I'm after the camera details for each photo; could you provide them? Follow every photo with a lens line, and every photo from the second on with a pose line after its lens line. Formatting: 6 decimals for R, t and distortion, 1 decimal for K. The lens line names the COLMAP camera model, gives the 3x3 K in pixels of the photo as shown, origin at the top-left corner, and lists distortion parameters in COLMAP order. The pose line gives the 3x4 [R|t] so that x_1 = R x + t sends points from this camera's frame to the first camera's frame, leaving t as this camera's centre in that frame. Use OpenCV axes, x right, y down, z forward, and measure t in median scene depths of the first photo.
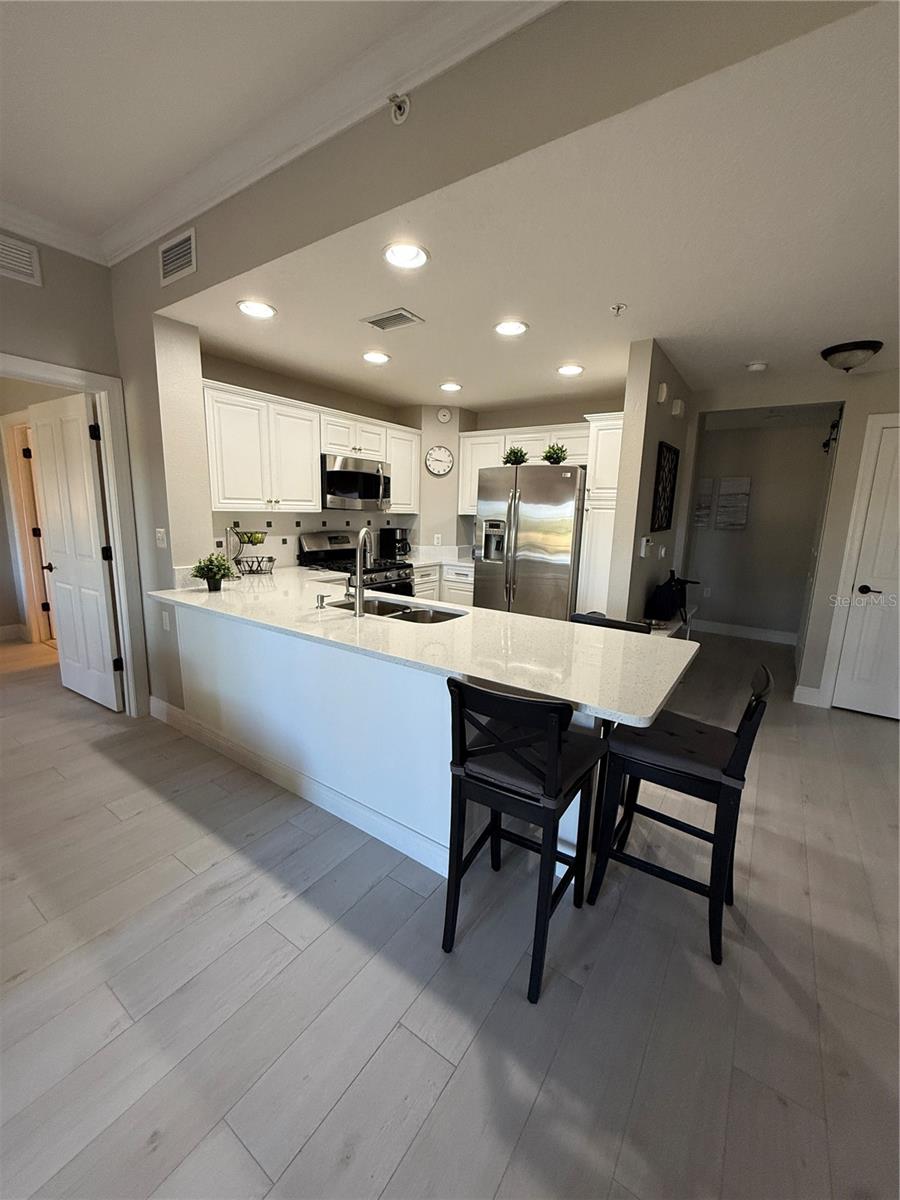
lens RADIAL K [[475.7, 0, 454.1], [0, 475.7, 597.0], [0, 0, 1]] dist [-0.001777, 0.000556]
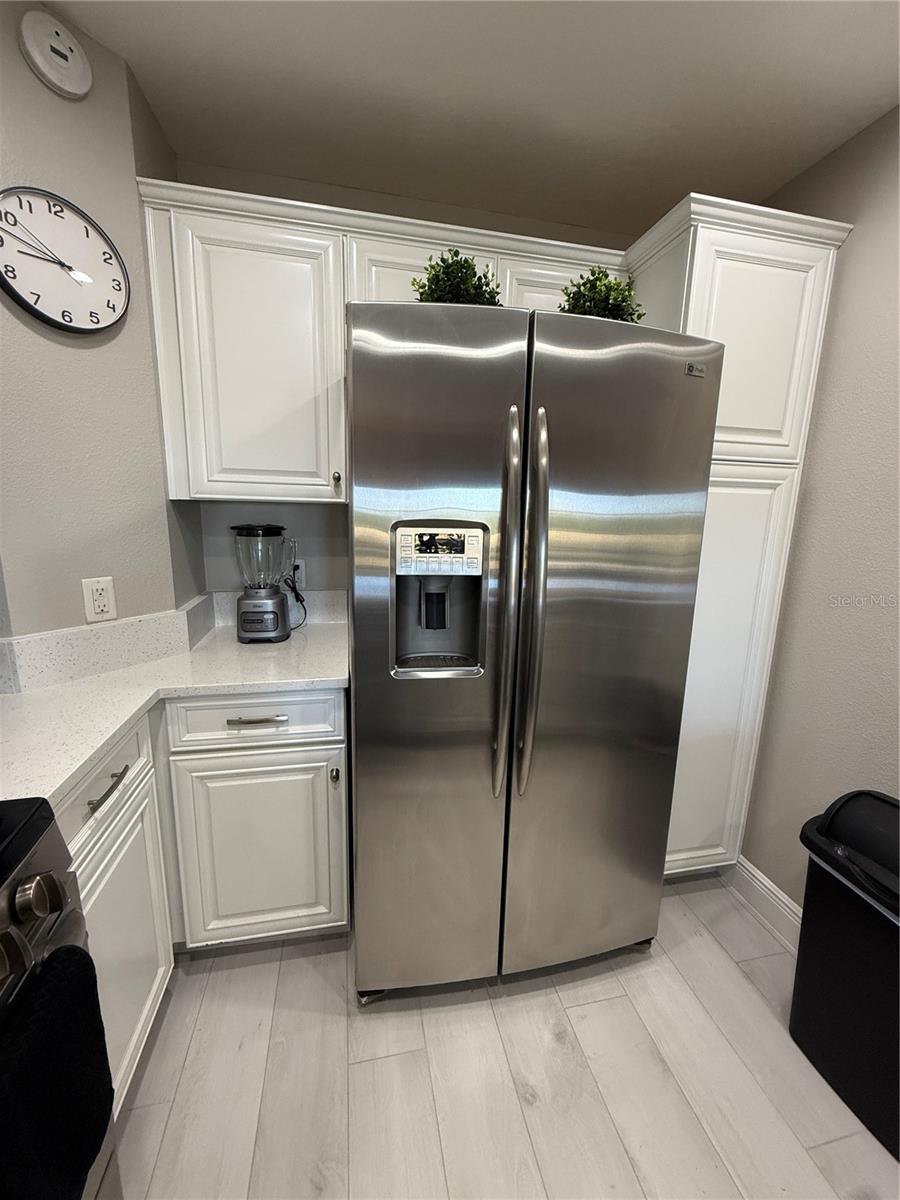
lens RADIAL K [[475.7, 0, 451.9], [0, 475.7, 598.9], [0, 0, 1]] dist [-0.001777, 0.000556]
pose [[0.688282, -0.145234, 0.710757, -0.098320], [0.120919, 0.989017, 0.084997, -0.136704], [-0.715295, 0.027442, 0.698284, 0.790412]]
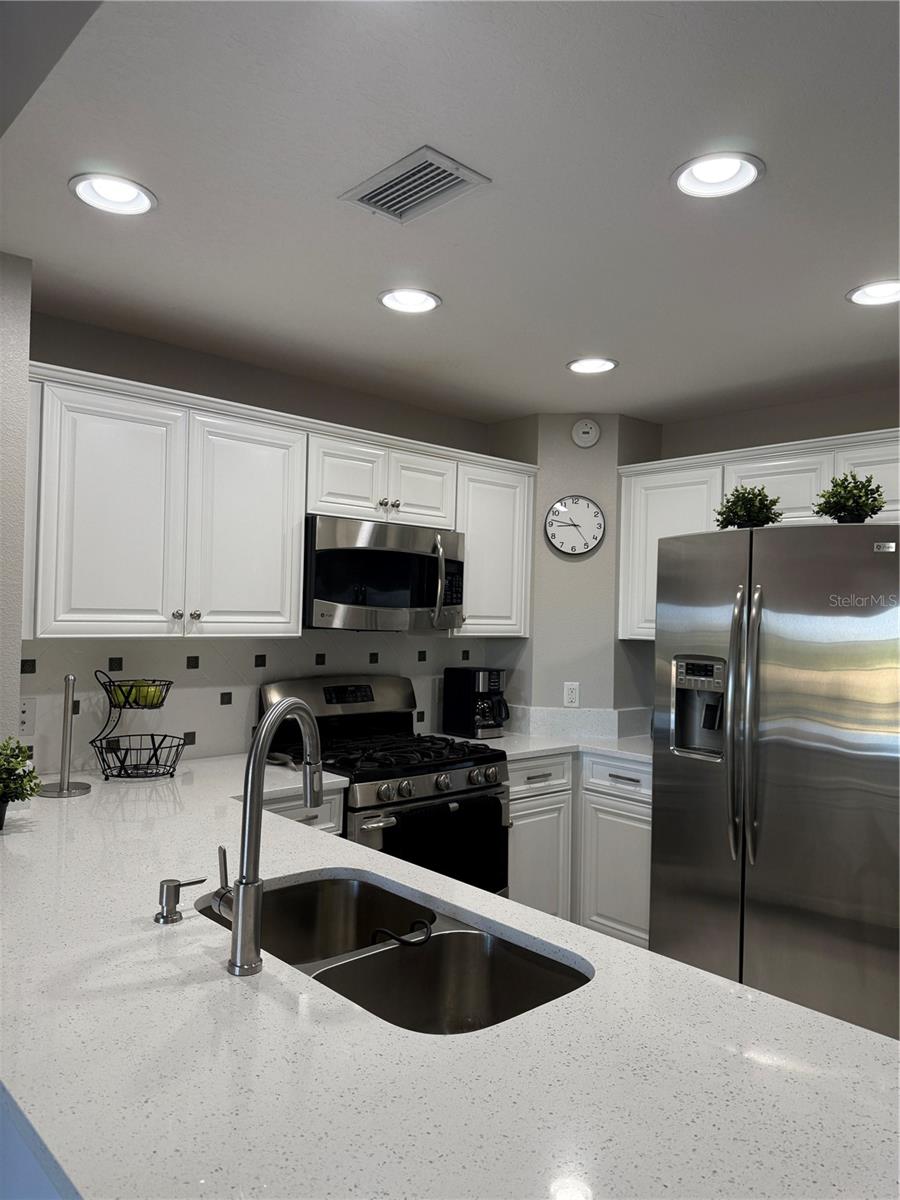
lens RADIAL K [[825.5, 0, 438.1], [0, 825.5, 599.9], [0, 0, 1]] dist [0.044714, -0.004533]
pose [[0.970777, -0.008062, -0.239846, 0.036647], [-0.040936, 0.979224, -0.198604, -0.053734], [0.236465, 0.202619, 0.950279, 0.237544]]
